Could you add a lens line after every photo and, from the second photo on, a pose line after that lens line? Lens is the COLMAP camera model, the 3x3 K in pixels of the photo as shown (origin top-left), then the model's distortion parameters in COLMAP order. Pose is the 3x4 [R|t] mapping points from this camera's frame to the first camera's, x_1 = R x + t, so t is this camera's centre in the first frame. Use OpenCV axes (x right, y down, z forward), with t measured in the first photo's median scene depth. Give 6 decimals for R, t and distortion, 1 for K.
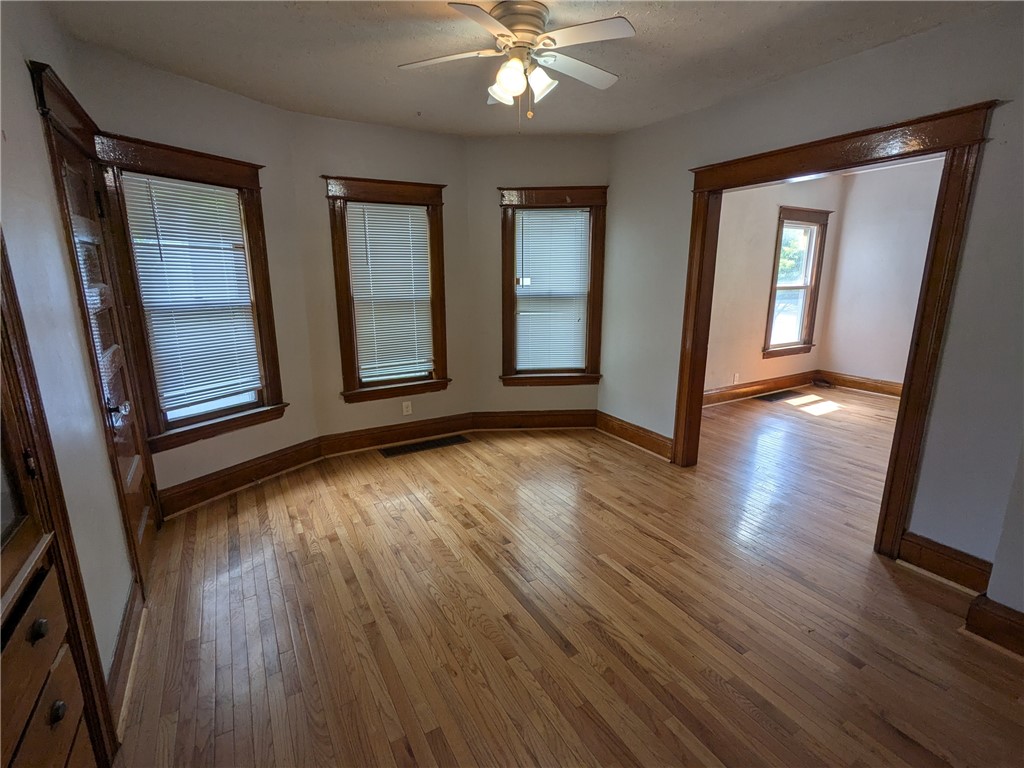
lens RADIAL K [[482.7, 0, 512.6], [0, 482.7, 386.1], [0, 0, 1]] dist [0.000941, 0.000283]
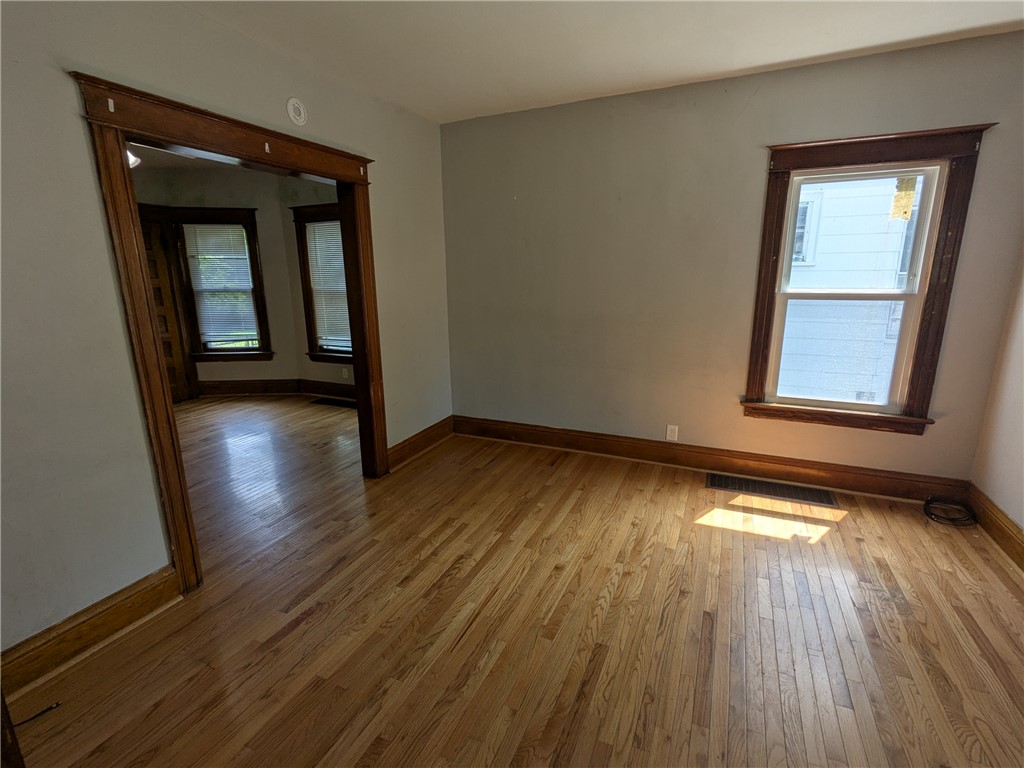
lens RADIAL K [[483.3, 0, 515.3], [0, 483.3, 383.4], [0, 0, 1]] dist [0.000495, -0.000095]
pose [[0.577266, 0.182706, -0.795853, 1.214104], [-0.180089, 0.979134, 0.094156, -0.148679], [0.796450, 0.088971, 0.598124, 0.633324]]
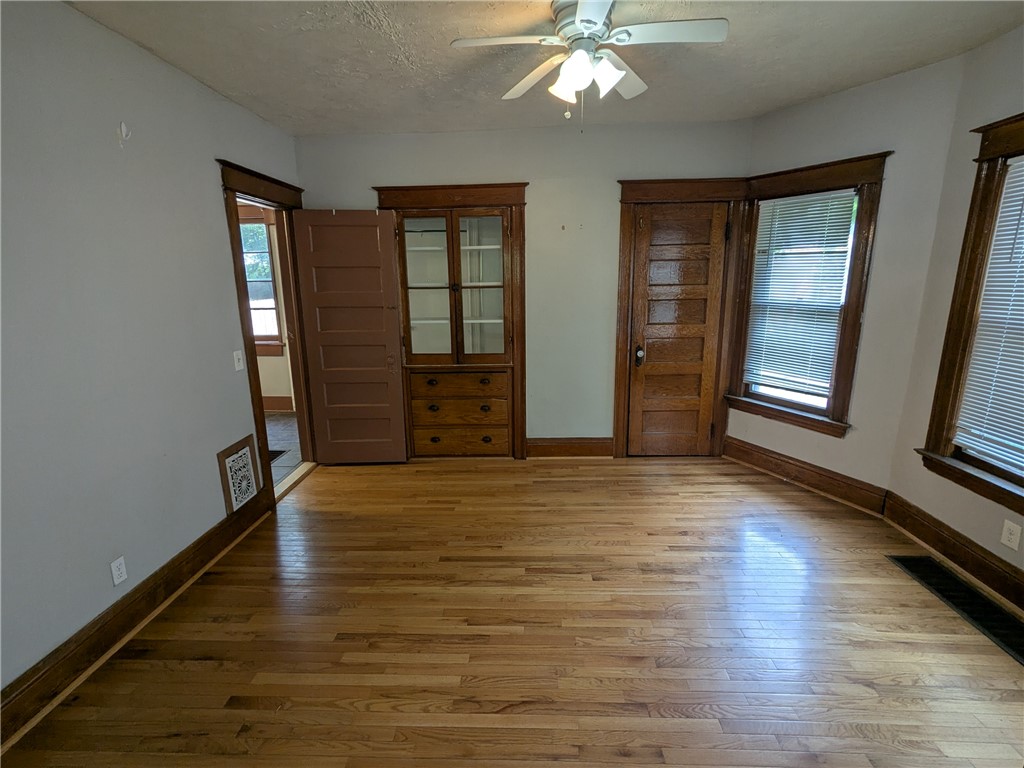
lens RADIAL K [[482.7, 0, 512.6], [0, 482.7, 386.1], [0, 0, 1]] dist [0.000941, 0.000283]
pose [[-0.541120, 0.199578, -0.816920, 0.516026], [-0.177061, 0.922615, 0.342683, -0.204946], [0.822094, 0.330077, -0.463908, 0.814165]]
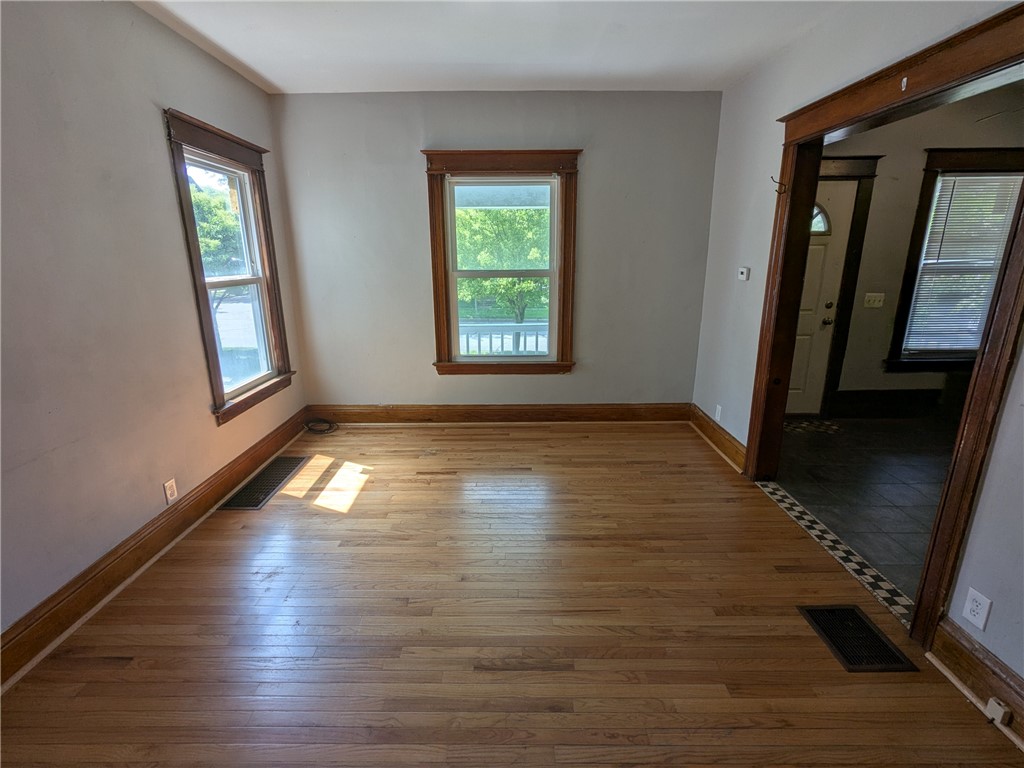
lens RADIAL K [[484.1, 0, 509.7], [0, 484.1, 383.3], [0, 0, 1]] dist [0.000949, 0.000069]
pose [[0.504316, -0.221909, 0.834519, 0.383149], [0.200339, 0.970115, 0.136896, -0.161386], [-0.839958, 0.098148, 0.533702, 0.693270]]
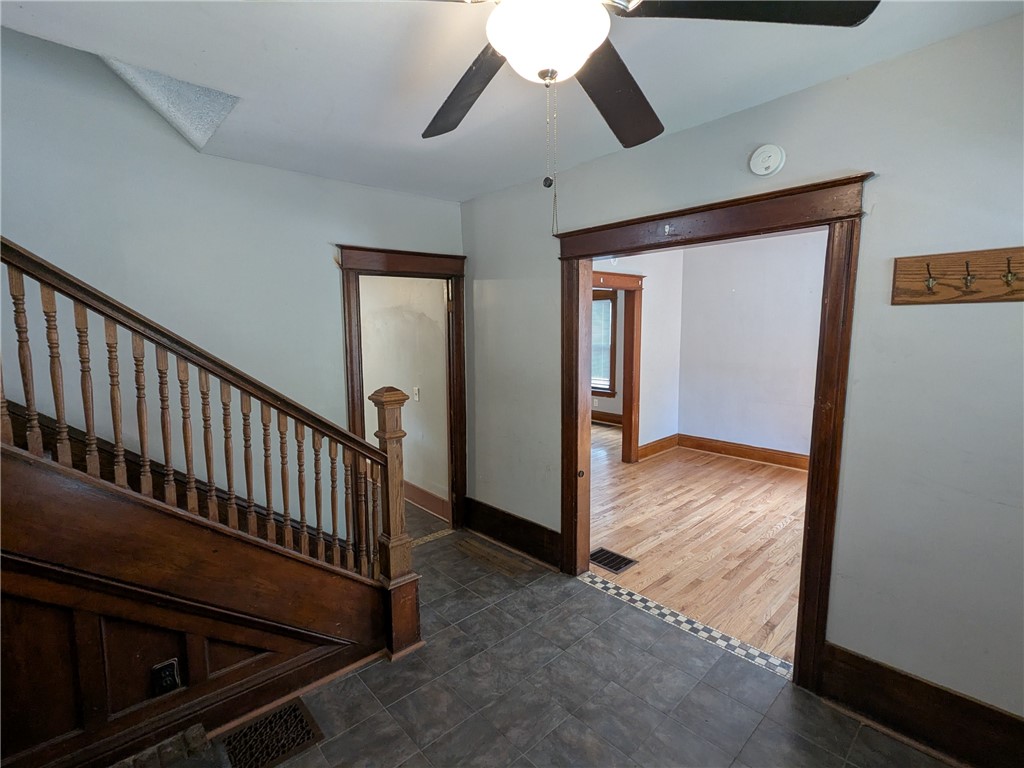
lens RADIAL K [[482.7, 0, 512.6], [0, 482.7, 386.1], [0, 0, 1]] dist [0.000941, 0.000283]
pose [[0.206975, 0.126219, -0.970170, 1.694545], [-0.213146, 0.973640, 0.081198, -0.113585], [0.954845, 0.189982, 0.228423, 0.260886]]
